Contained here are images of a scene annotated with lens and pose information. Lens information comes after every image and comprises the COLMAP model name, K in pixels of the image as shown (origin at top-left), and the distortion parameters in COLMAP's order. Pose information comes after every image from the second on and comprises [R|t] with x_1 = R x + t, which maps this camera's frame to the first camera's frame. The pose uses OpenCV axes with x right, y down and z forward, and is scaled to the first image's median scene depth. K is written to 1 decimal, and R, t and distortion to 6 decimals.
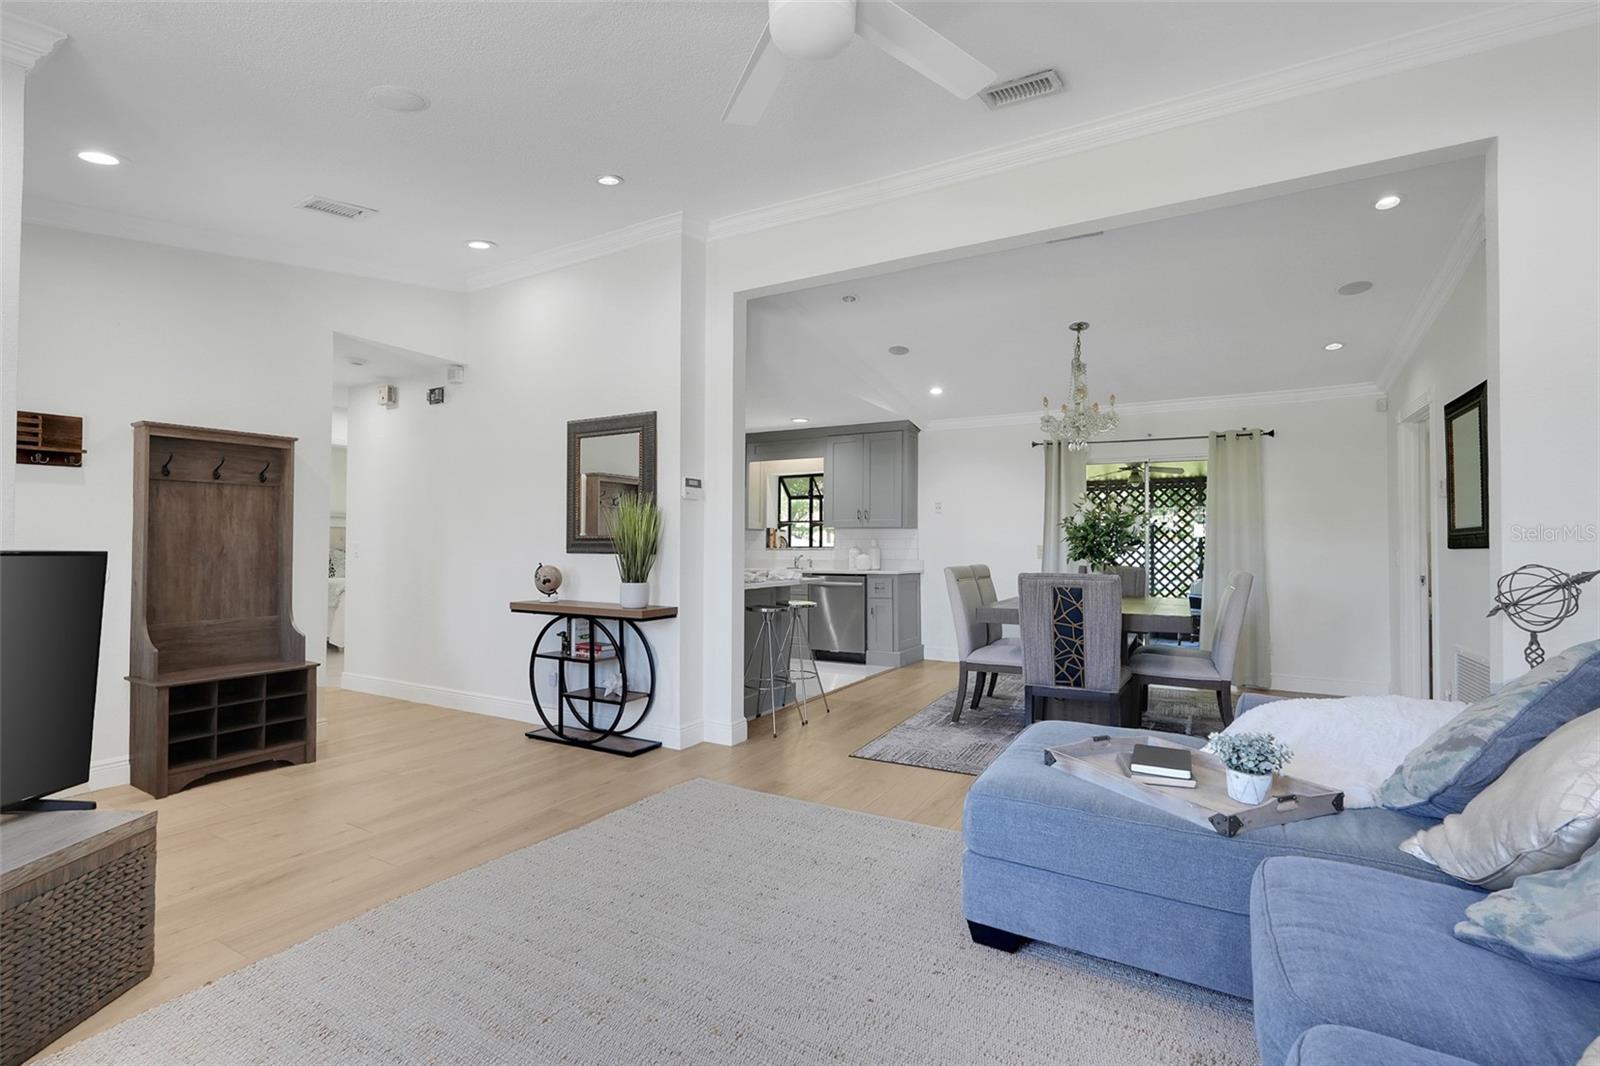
lens RADIAL K [[708.1, 0, 801.3], [0, 708.1, 538.8], [0, 0, 1]] dist [-0.005778, 0.003216]
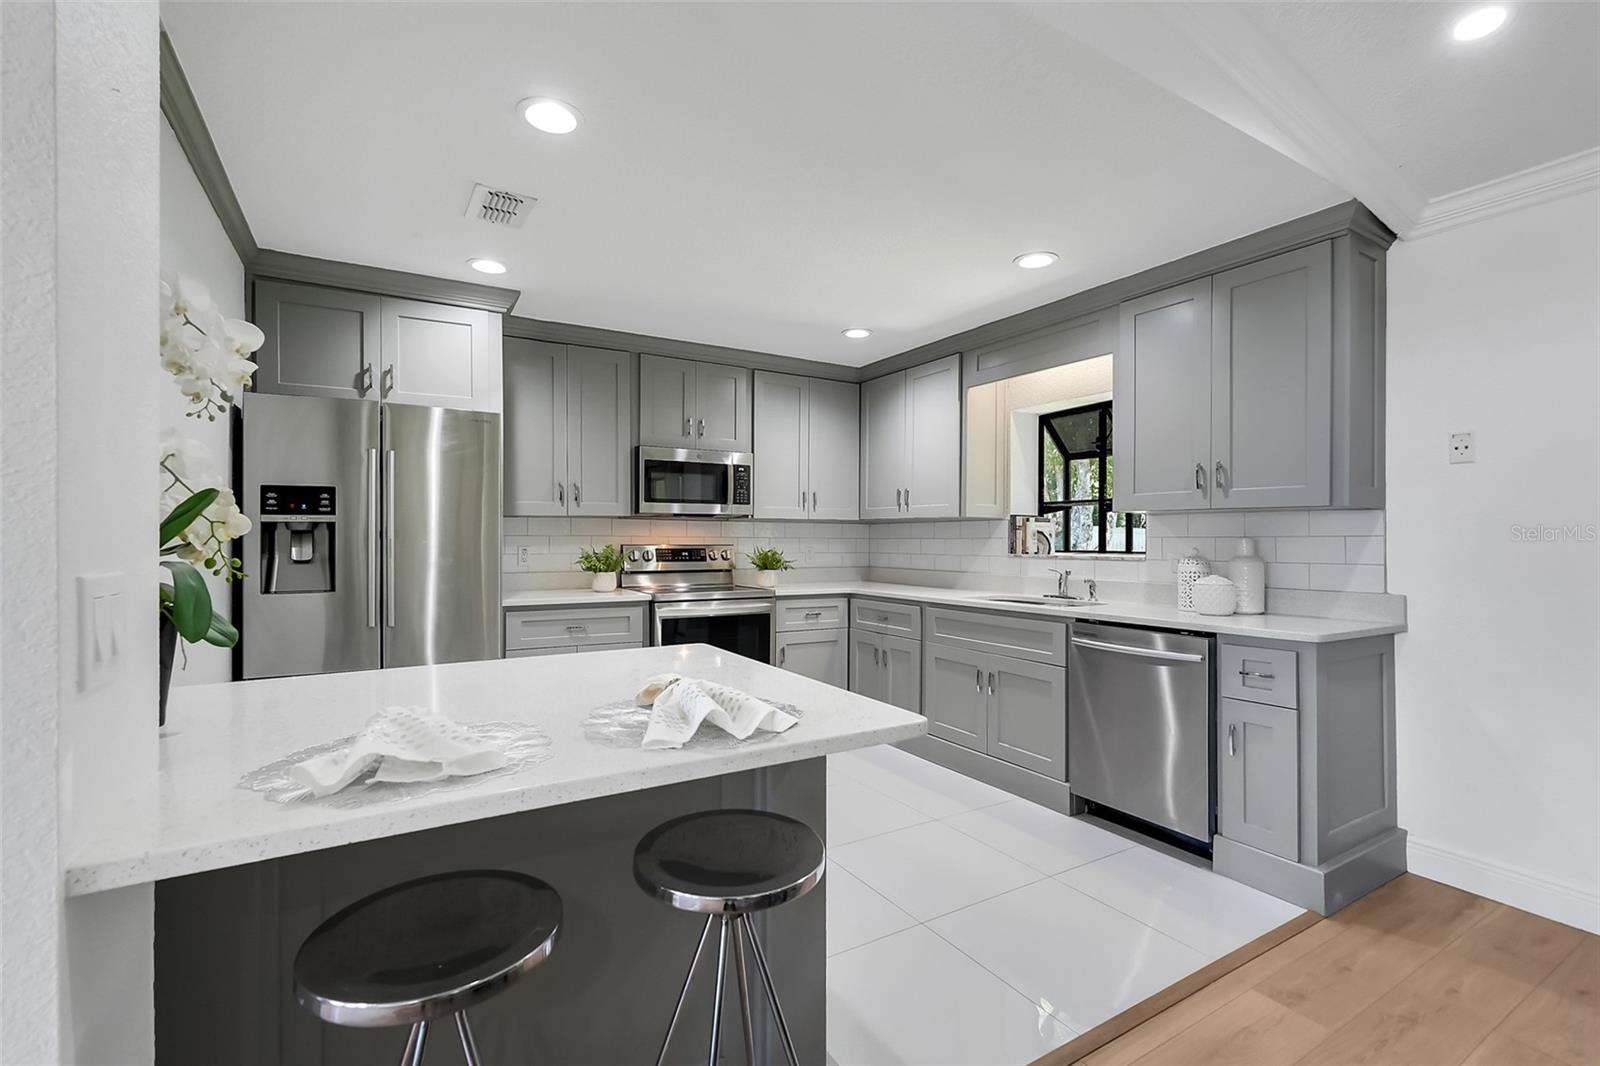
lens RADIAL K [[708.1, 0, 808.1], [0, 708.1, 537.7], [0, 0, 1]] dist [-0.005778, 0.003216]
pose [[0.878173, -0.002412, -0.478337, 0.070737], [0.007863, 0.999925, 0.009393, -0.004832], [0.478279, -0.012010, 0.878126, 0.490512]]
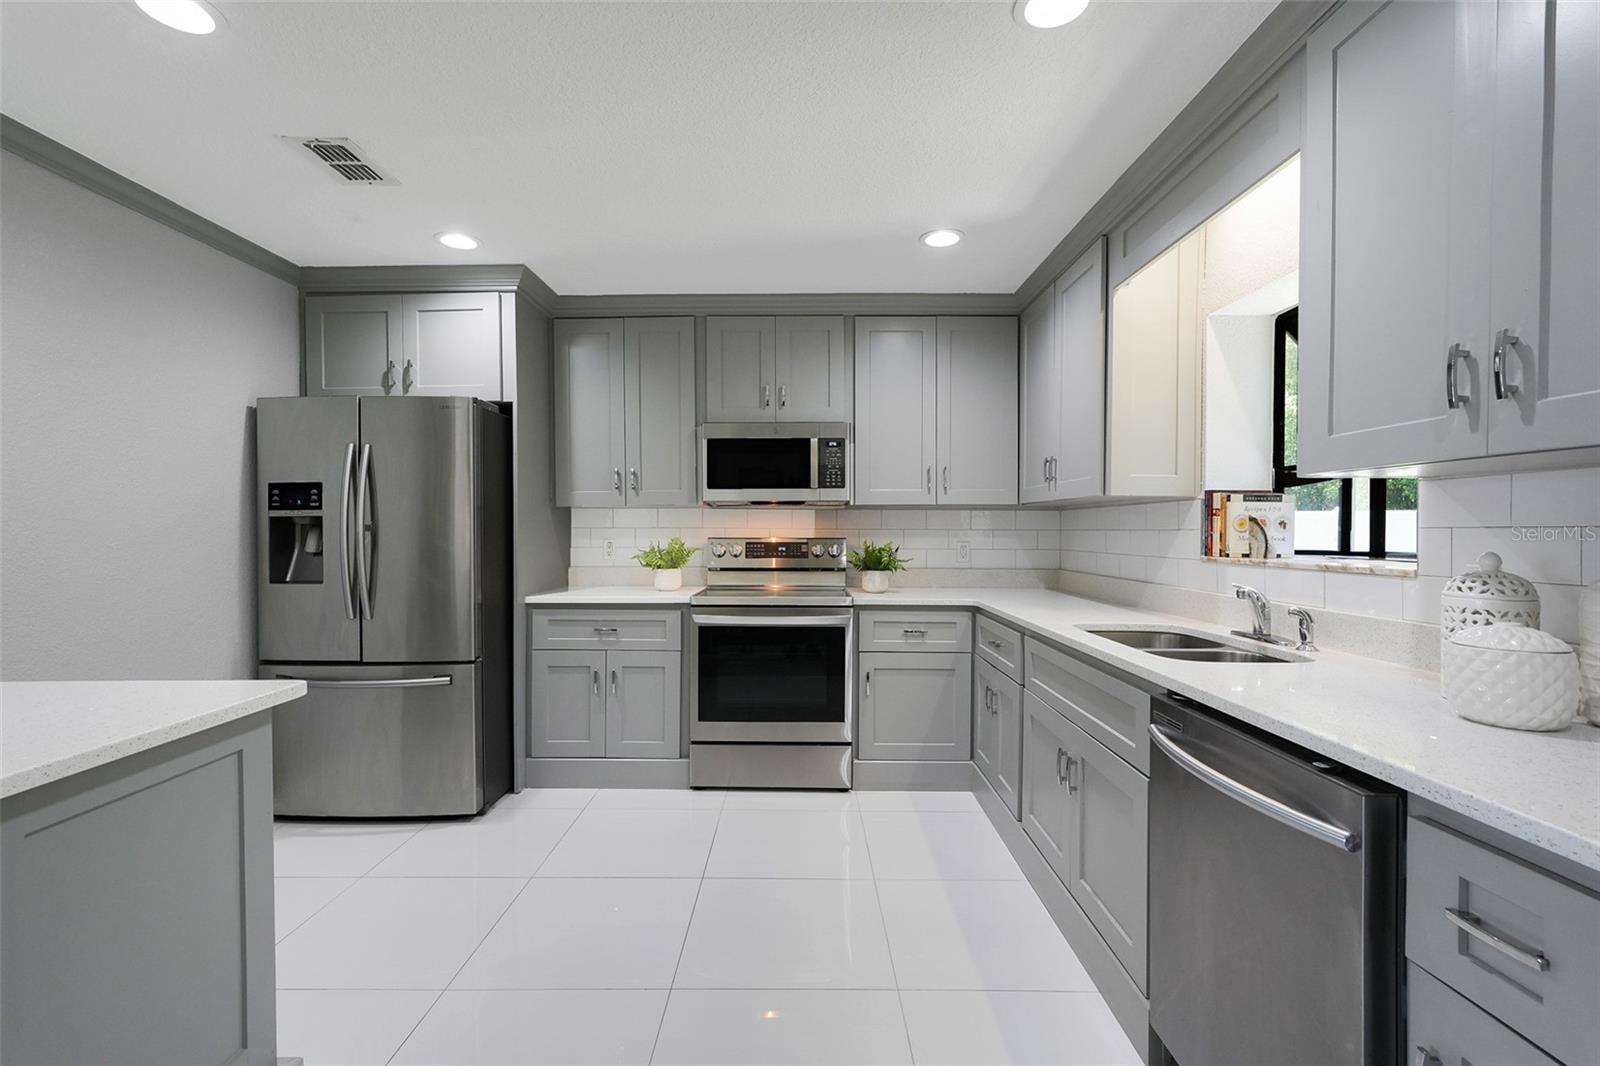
lens RADIAL K [[708.1, 0, 787.8], [0, 708.1, 538.4], [0, 0, 1]] dist [-0.005778, 0.003216]
pose [[0.498834, 0.007347, -0.866667, 0.131335], [0.014681, 0.999749, 0.016925, -0.002417], [0.866573, -0.021166, 0.498601, 0.710875]]
